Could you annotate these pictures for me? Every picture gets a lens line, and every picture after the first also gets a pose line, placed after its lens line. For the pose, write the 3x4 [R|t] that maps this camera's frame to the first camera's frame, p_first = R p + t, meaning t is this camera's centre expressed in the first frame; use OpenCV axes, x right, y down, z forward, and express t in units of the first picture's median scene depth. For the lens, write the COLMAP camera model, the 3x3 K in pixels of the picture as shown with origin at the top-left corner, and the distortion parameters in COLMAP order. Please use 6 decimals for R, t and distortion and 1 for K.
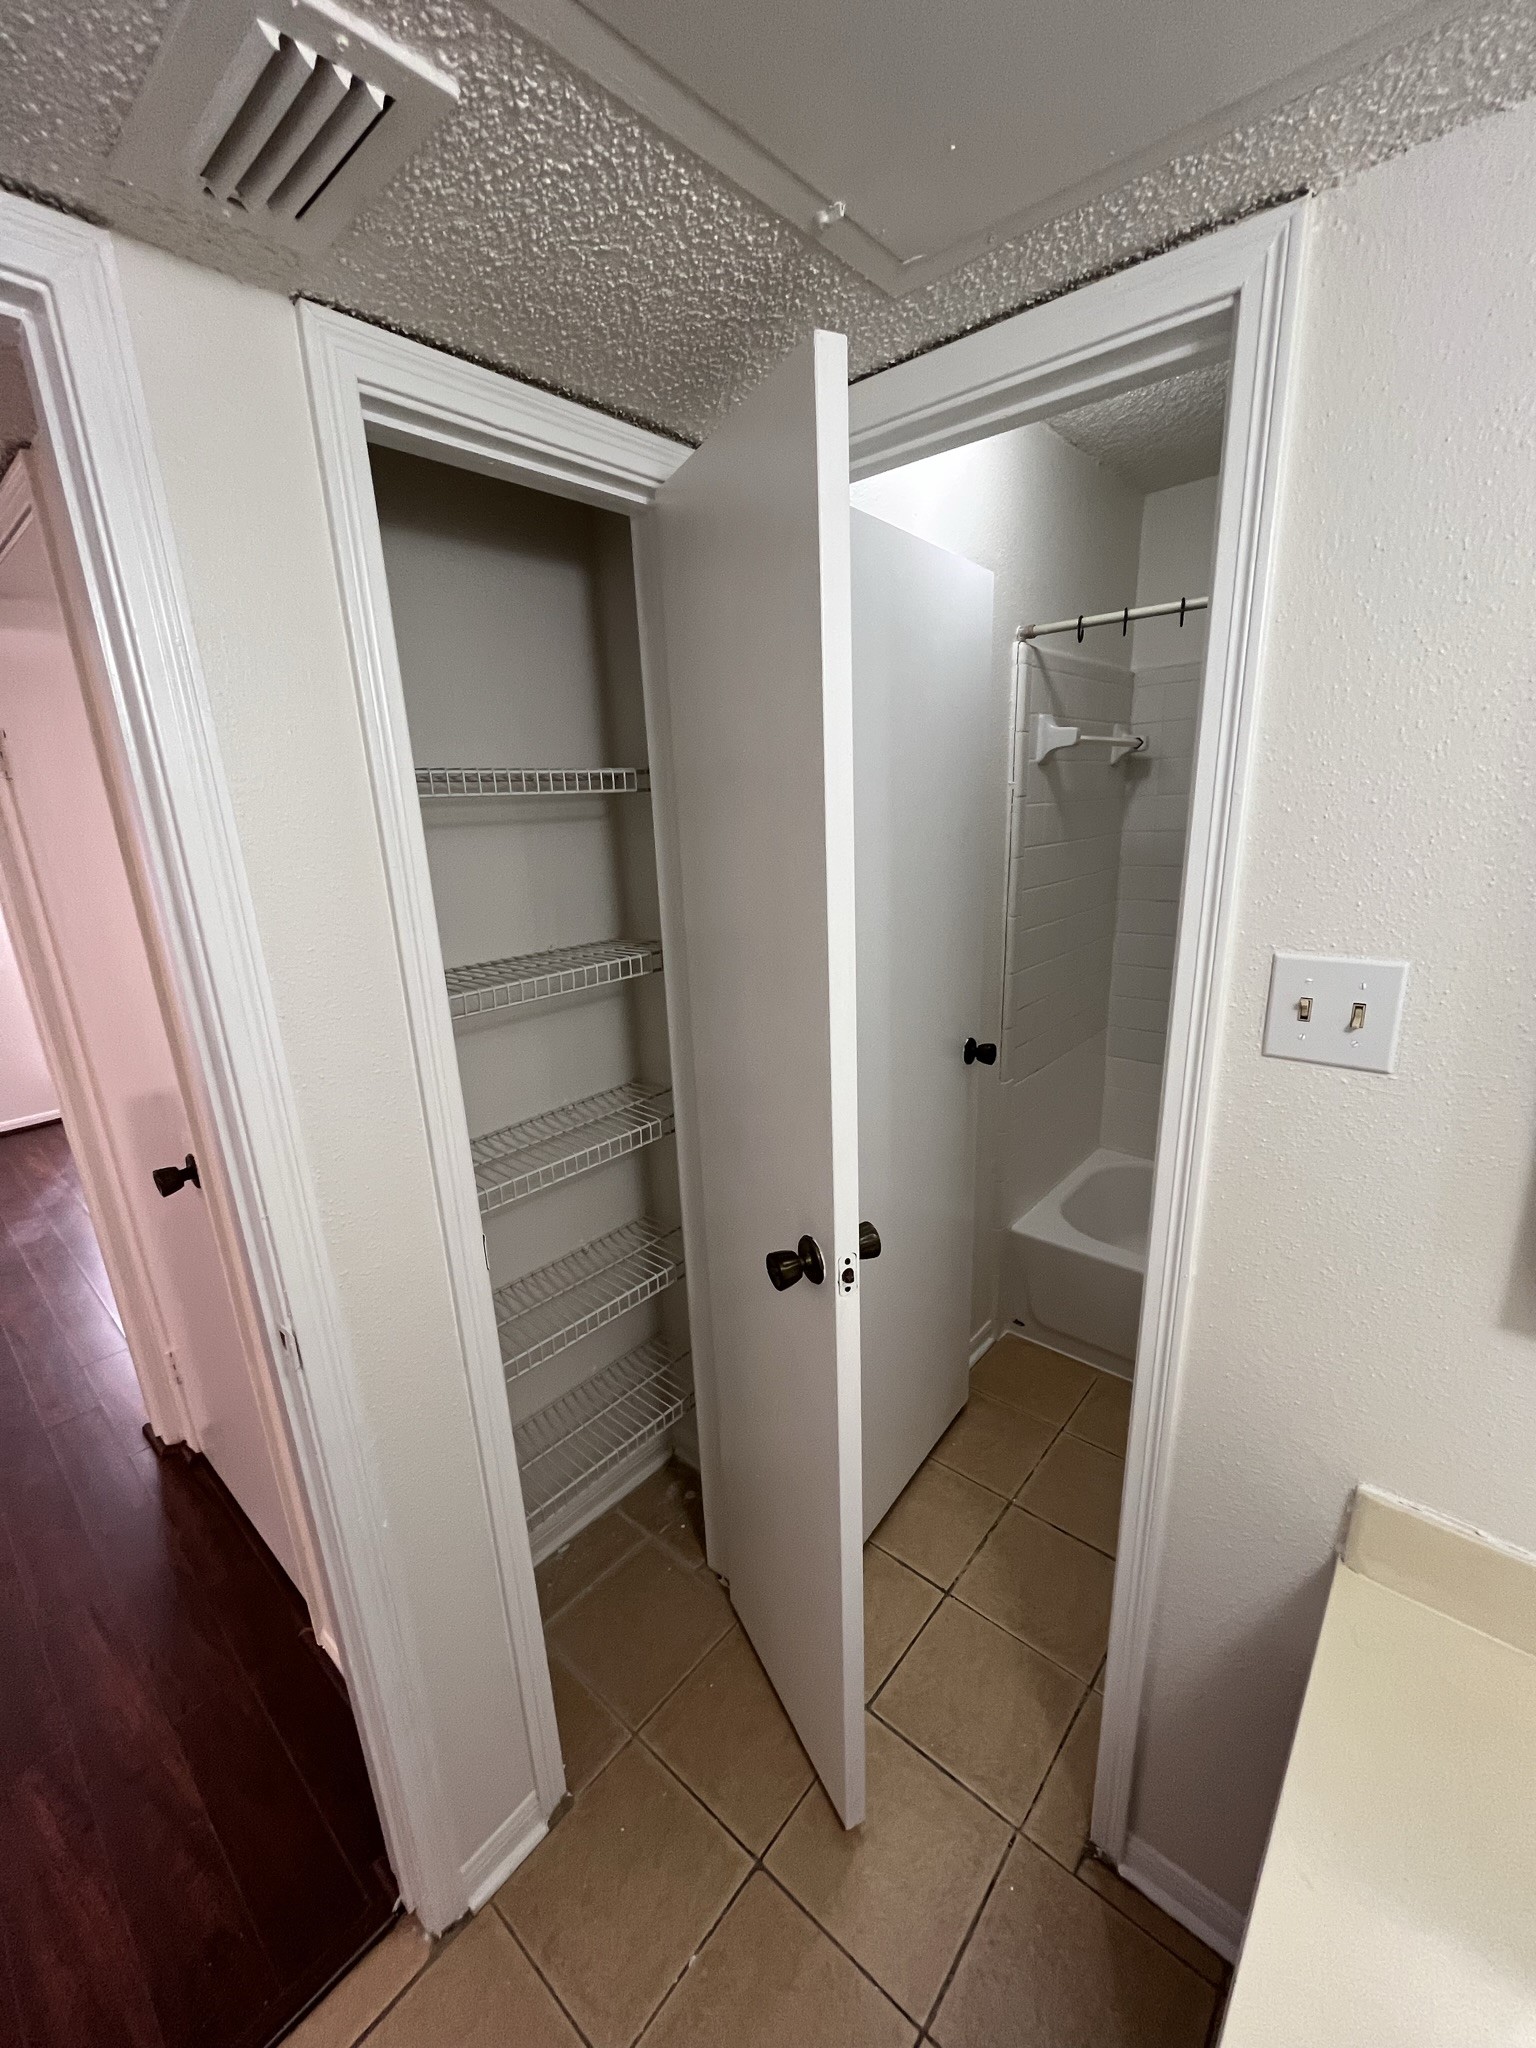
lens RADIAL K [[827.0, 0, 767.9], [0, 827.0, 1029.1], [0, 0, 1]] dist [-0.001881, -0.000492]
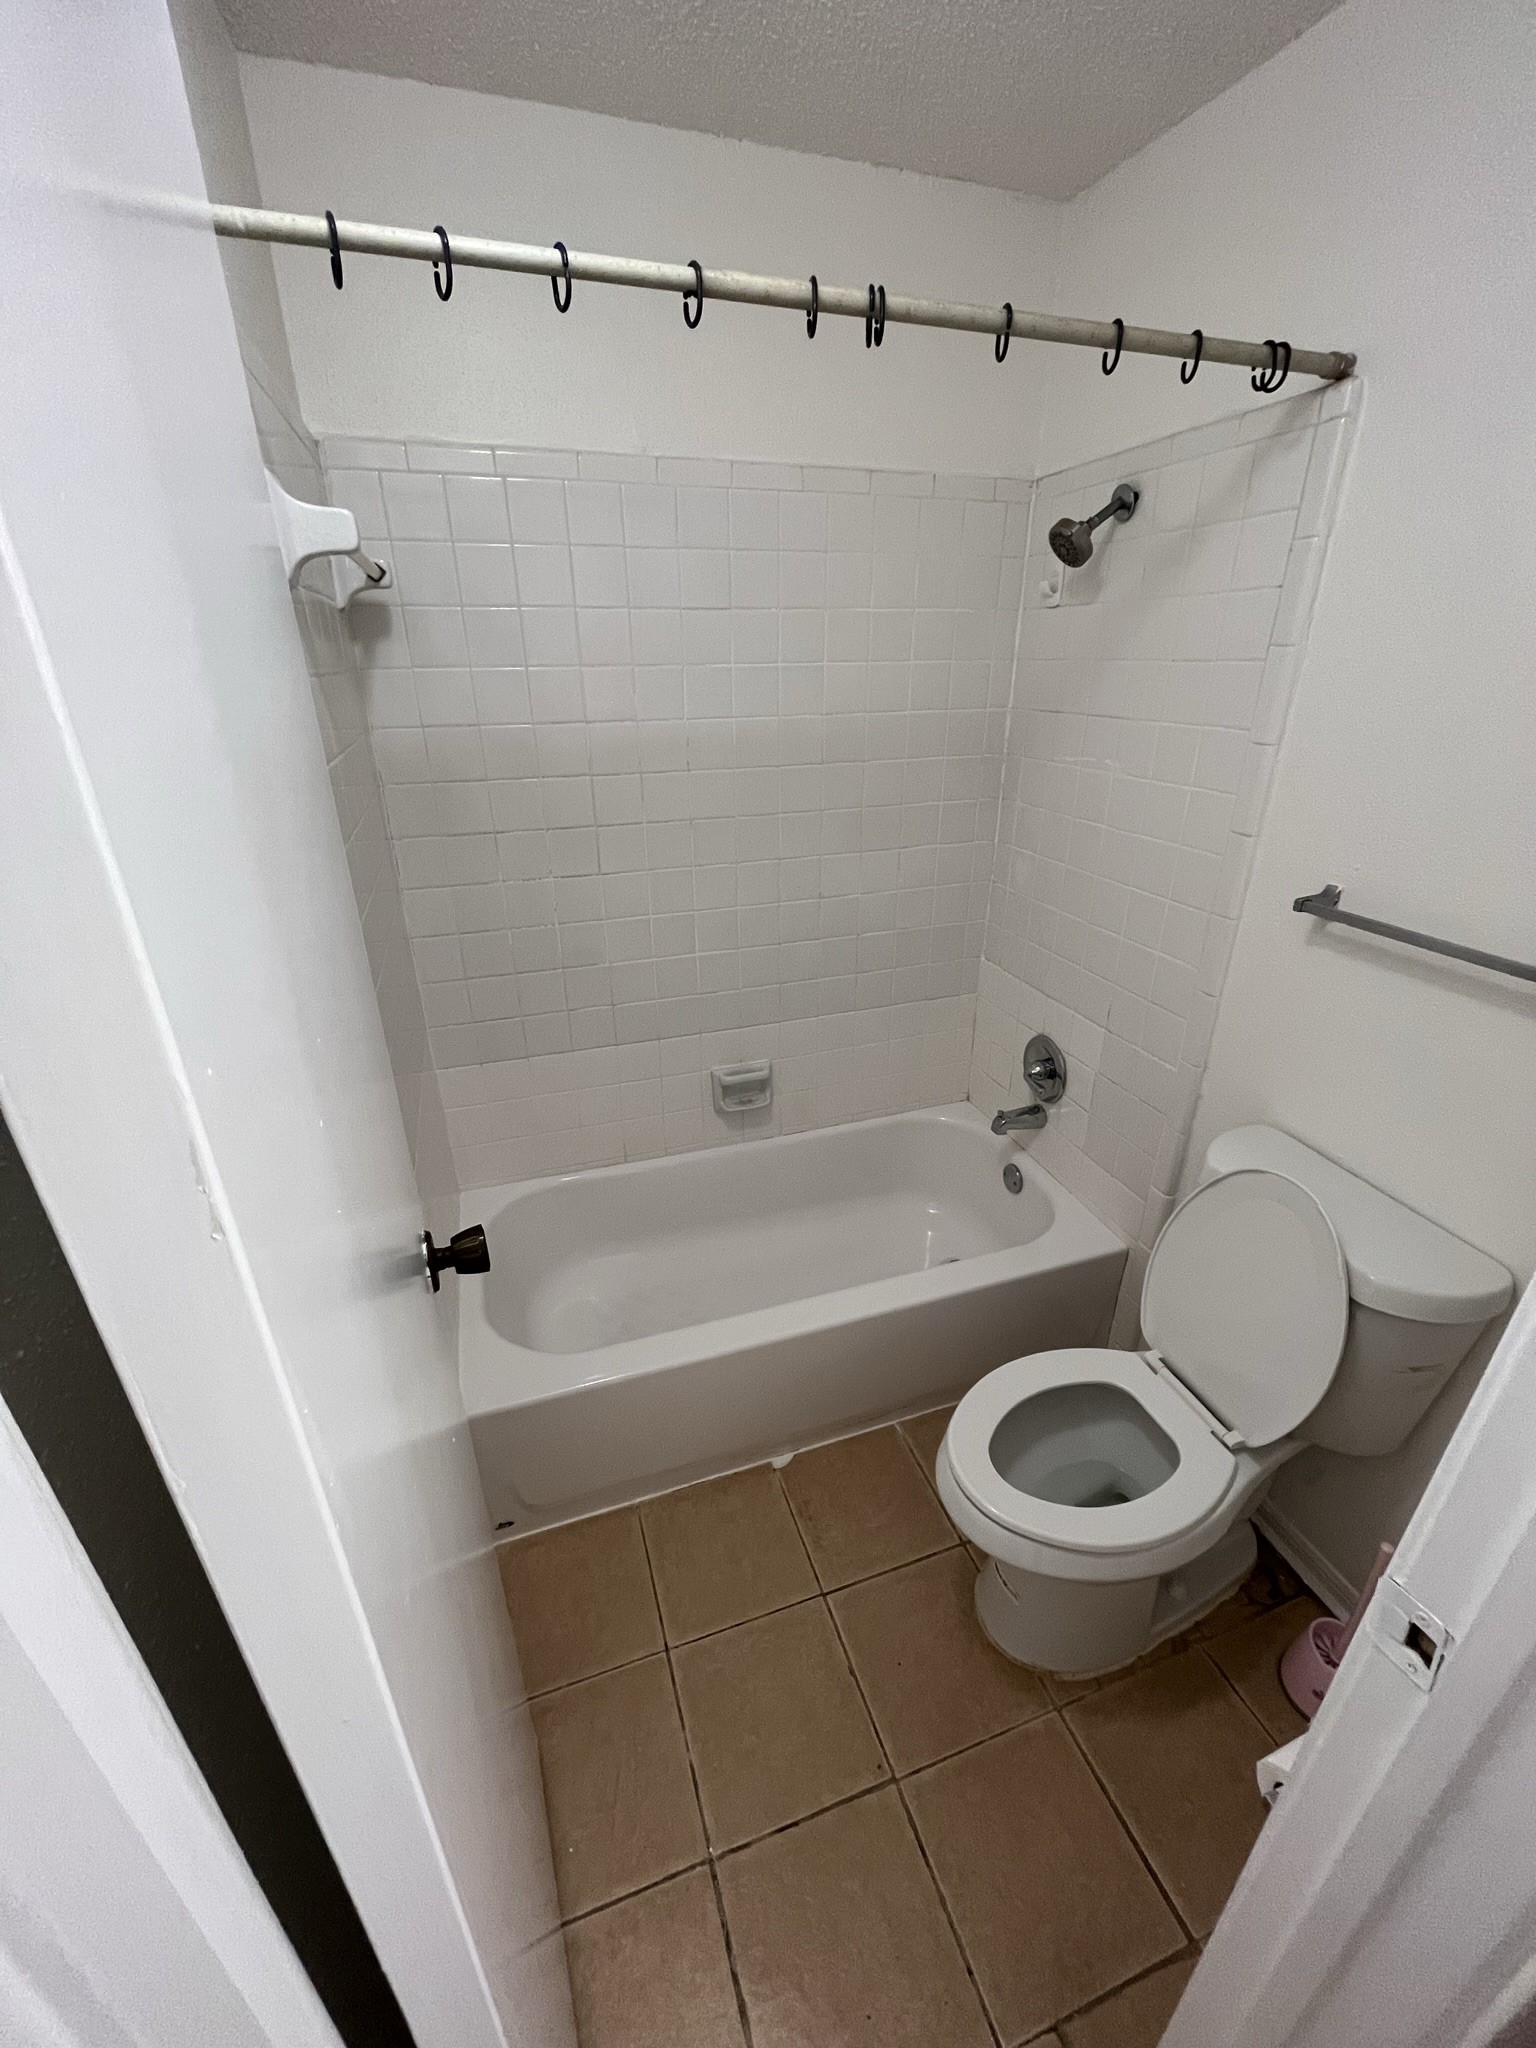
lens RADIAL K [[827.2, 0, 769.2], [0, 827.2, 1031.1], [0, 0, 1]] dist [-0.002708, -0.000499]
pose [[0.505472, -0.322331, 0.800375, 0.034928], [0.215414, 0.945372, 0.244682, -0.255572], [-0.835521, 0.048732, 0.547294, 0.963406]]
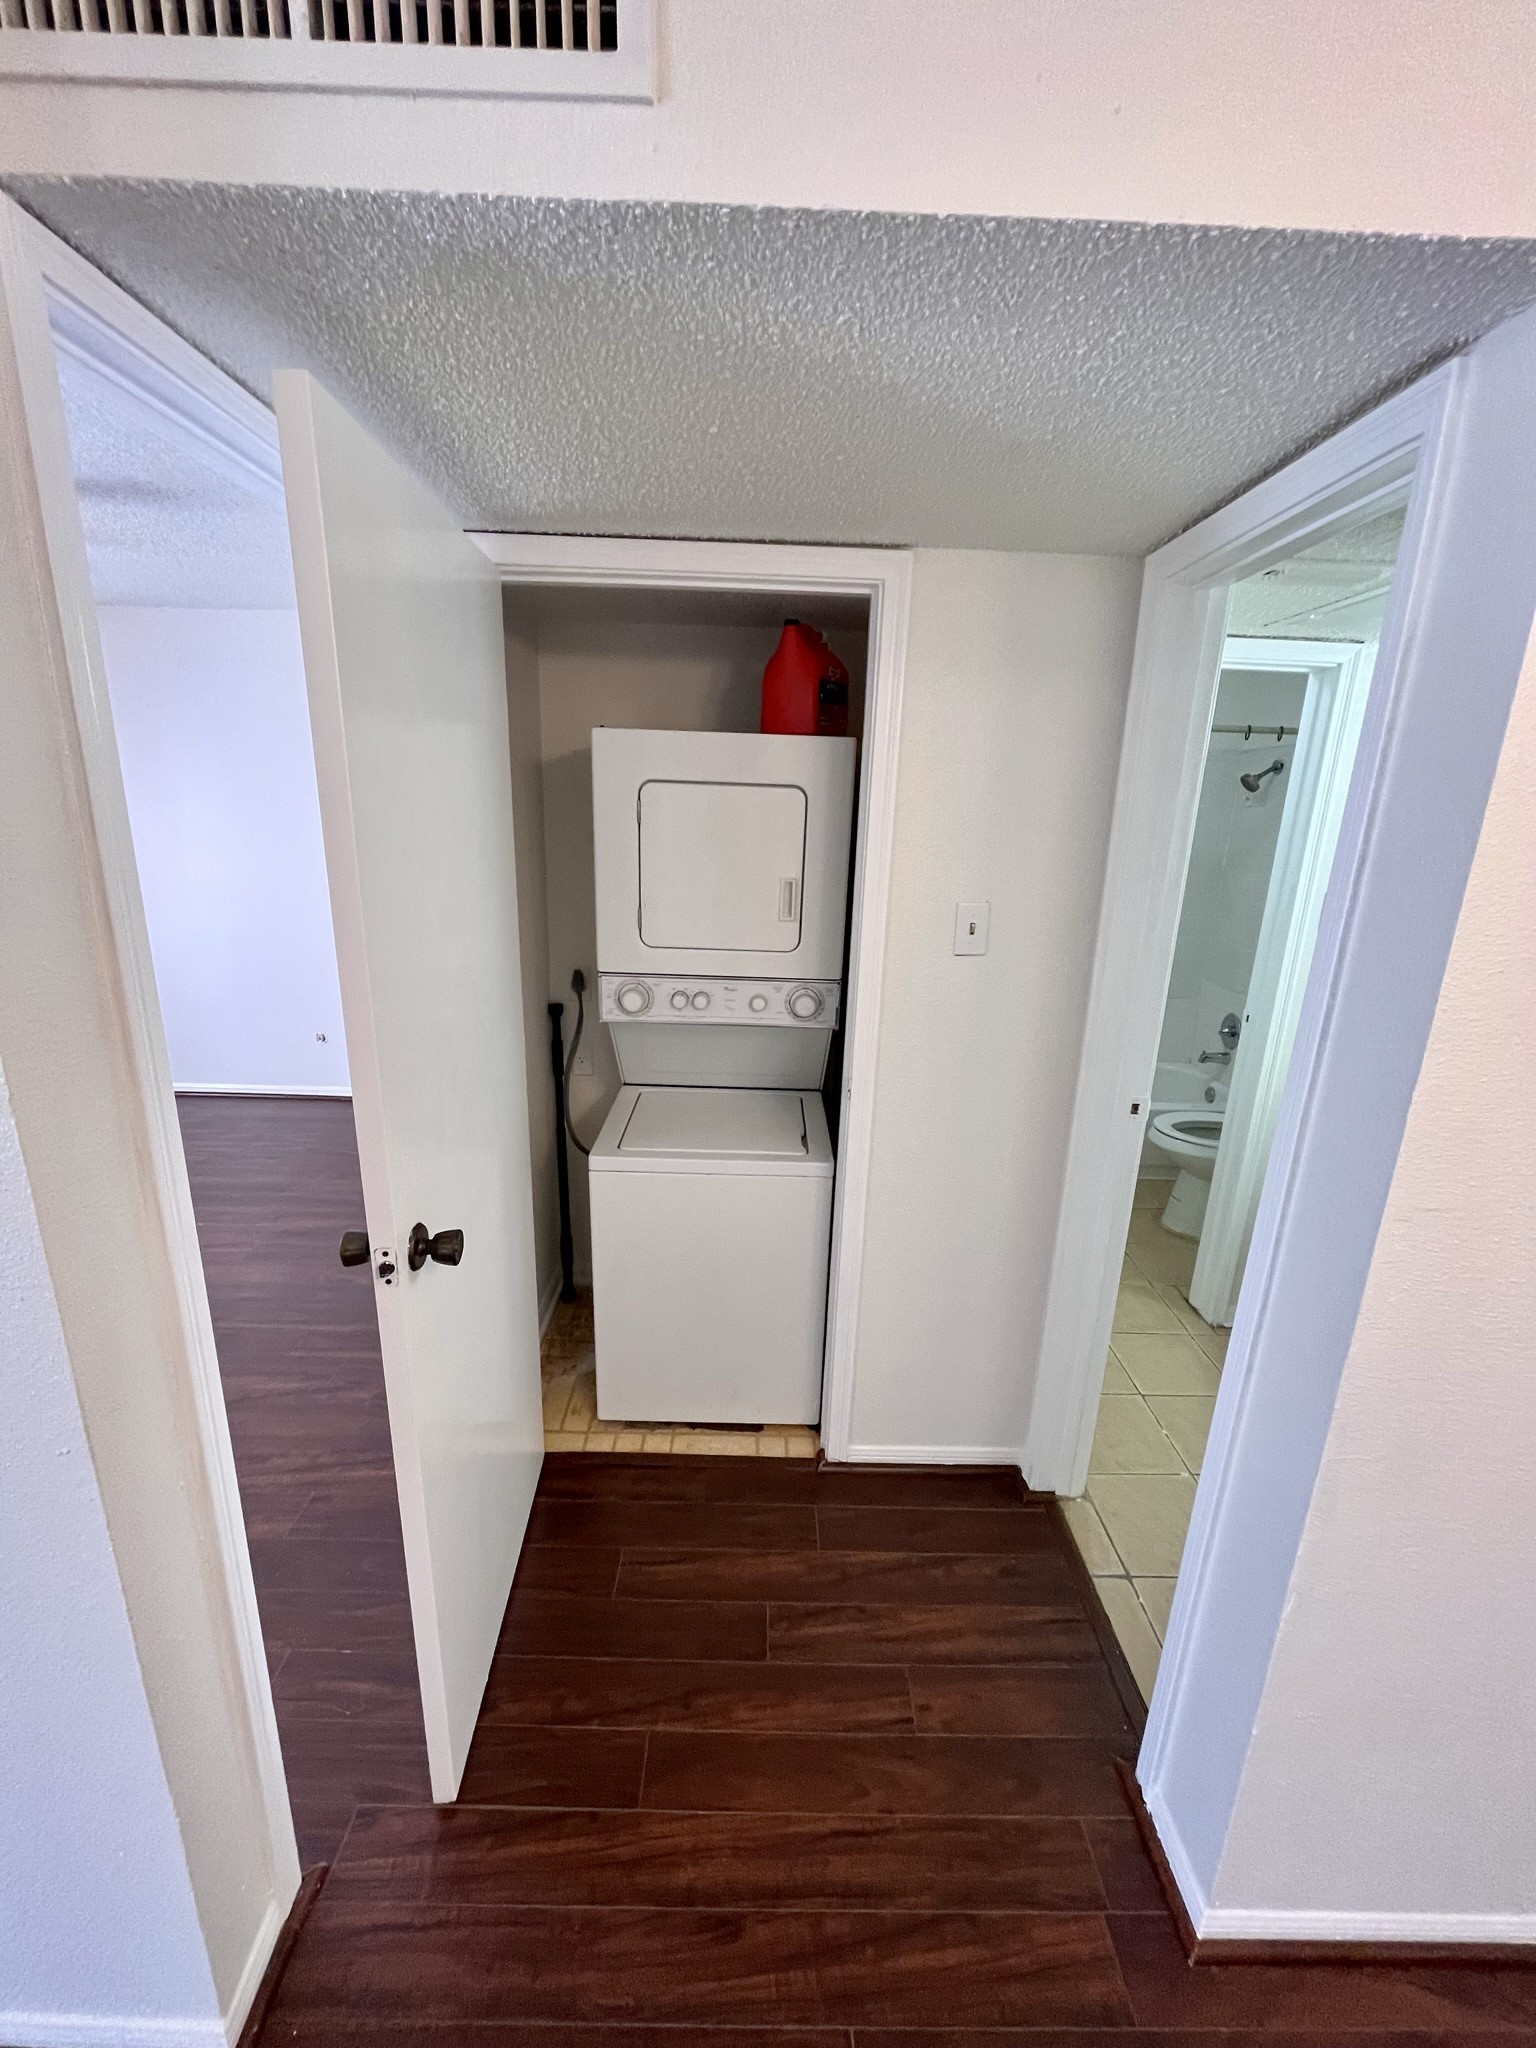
lens RADIAL K [[827.0, 0, 767.9], [0, 827.0, 1029.1], [0, 0, 1]] dist [-0.001881, -0.000492]
pose [[0.751686, -0.110188, 0.650251, -1.919016], [0.115405, 0.992708, 0.034812, 0.037680], [-0.649345, 0.048874, 0.758921, 0.098160]]
